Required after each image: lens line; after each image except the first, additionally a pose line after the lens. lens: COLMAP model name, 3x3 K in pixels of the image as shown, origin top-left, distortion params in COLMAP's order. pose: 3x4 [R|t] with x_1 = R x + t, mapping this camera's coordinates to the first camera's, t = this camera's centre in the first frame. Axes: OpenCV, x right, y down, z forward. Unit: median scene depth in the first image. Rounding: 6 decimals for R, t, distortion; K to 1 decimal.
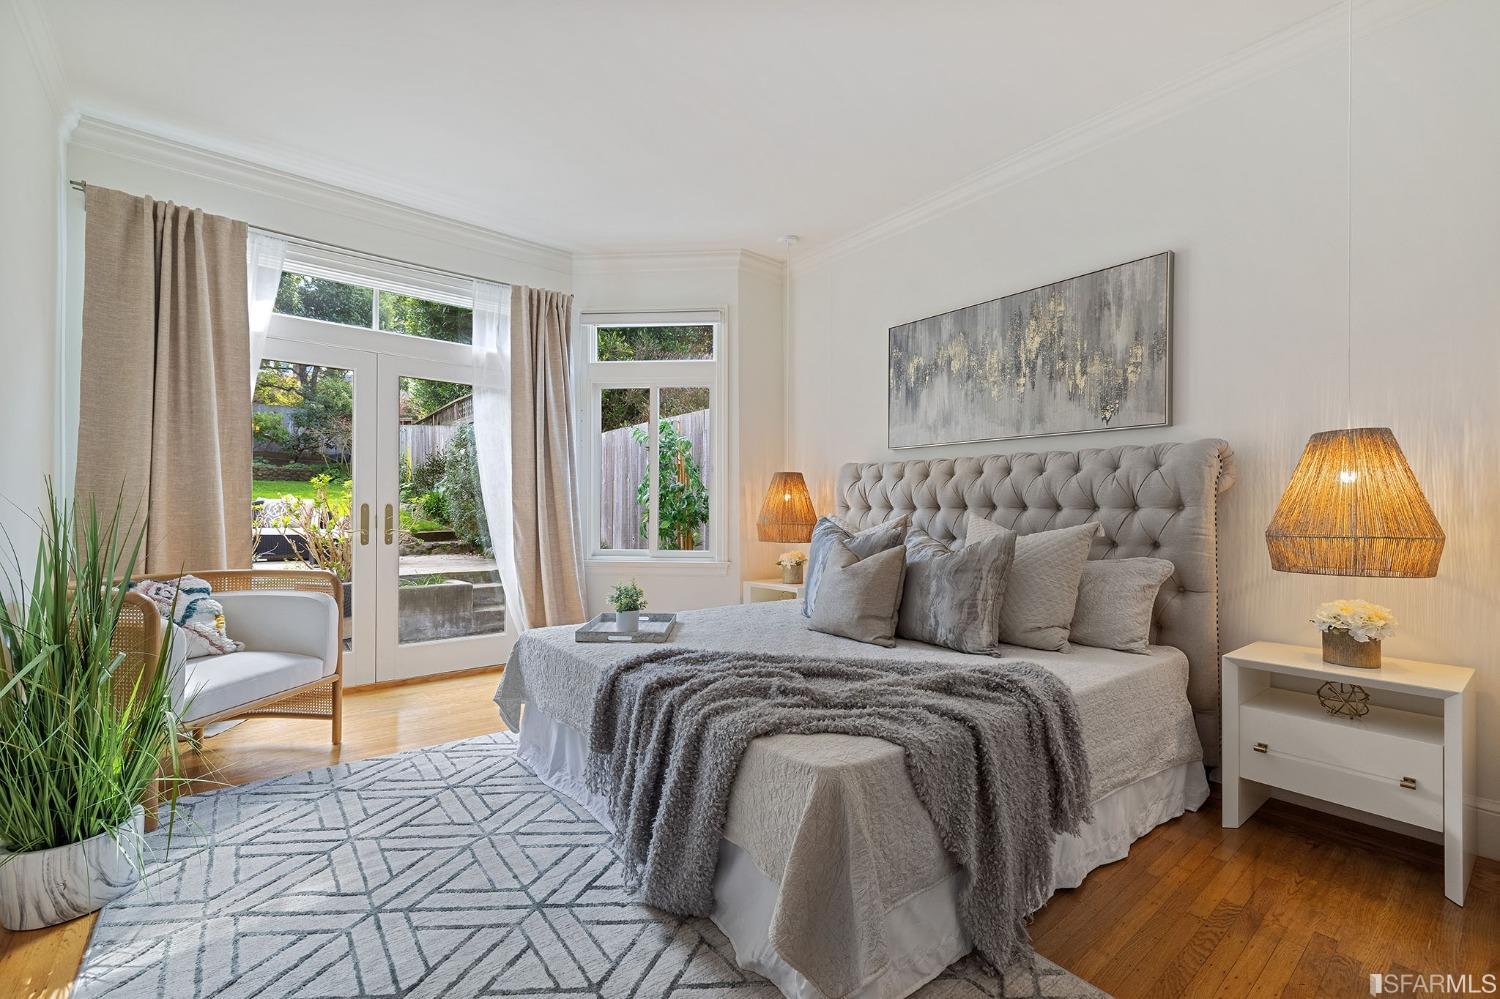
lens RADIAL K [[628.7, 0, 748.7], [0, 628.7, 506.7], [0, 0, 1]] dist [0.002679, 0.000651]
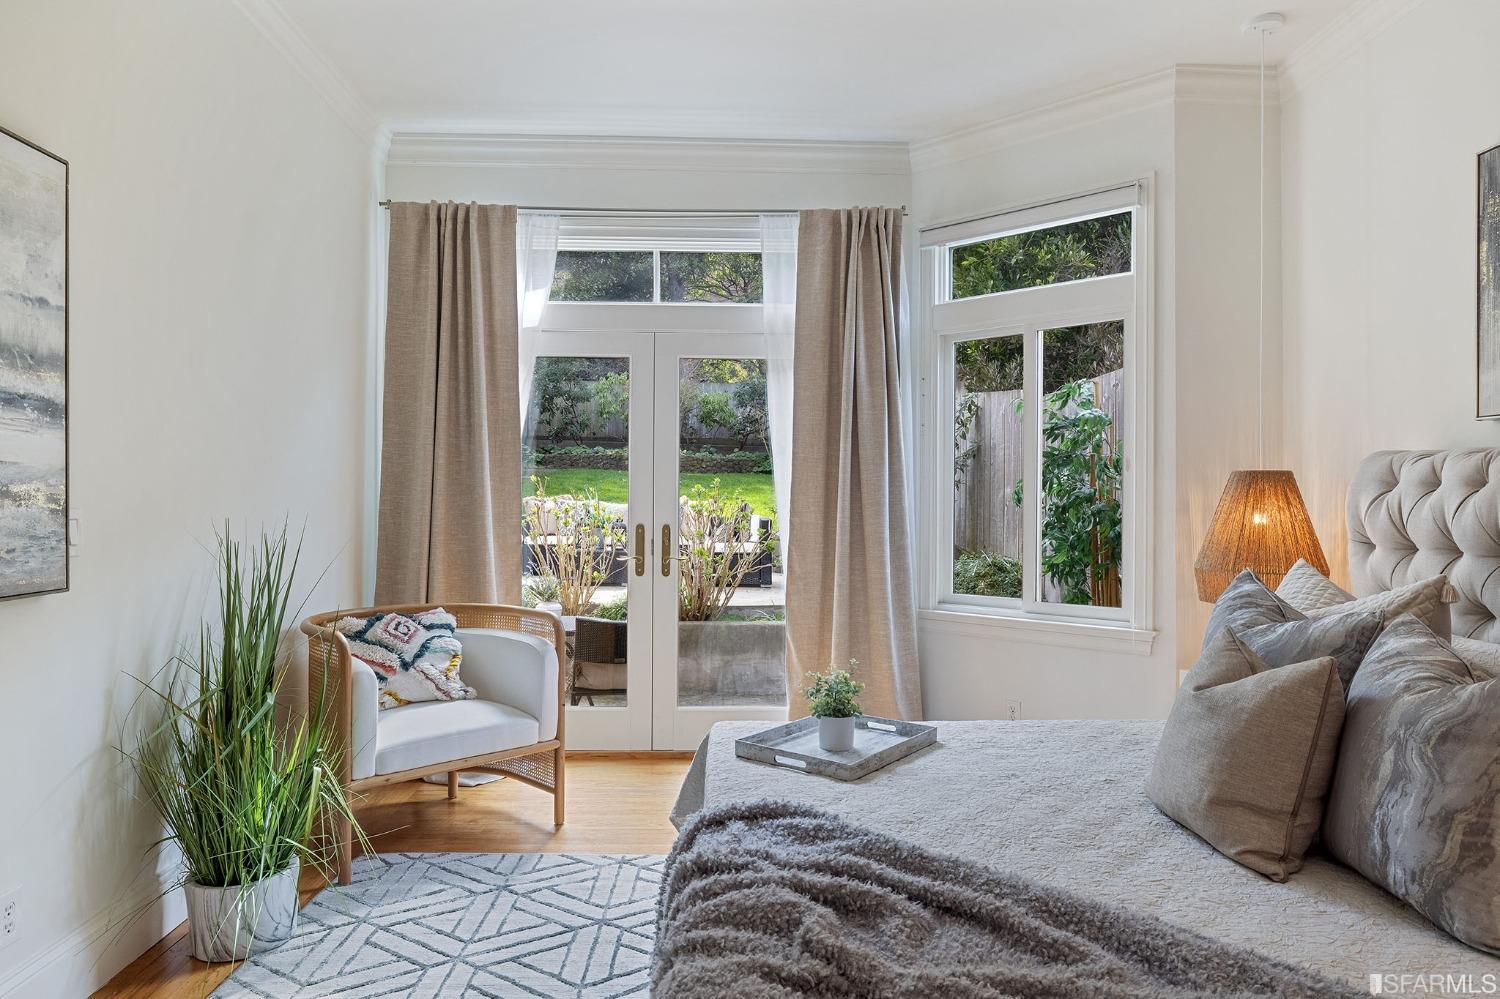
lens RADIAL K [[931.6, 0, 750.0], [0, 931.6, 499.5], [0, 0, 1]] dist [-0.013513, -0.000137]
pose [[0.794387, -0.001575, -0.607411, 0.259261], [0.003377, 0.999993, 0.001823, -0.044469], [0.607403, -0.003499, 0.794386, 0.178904]]
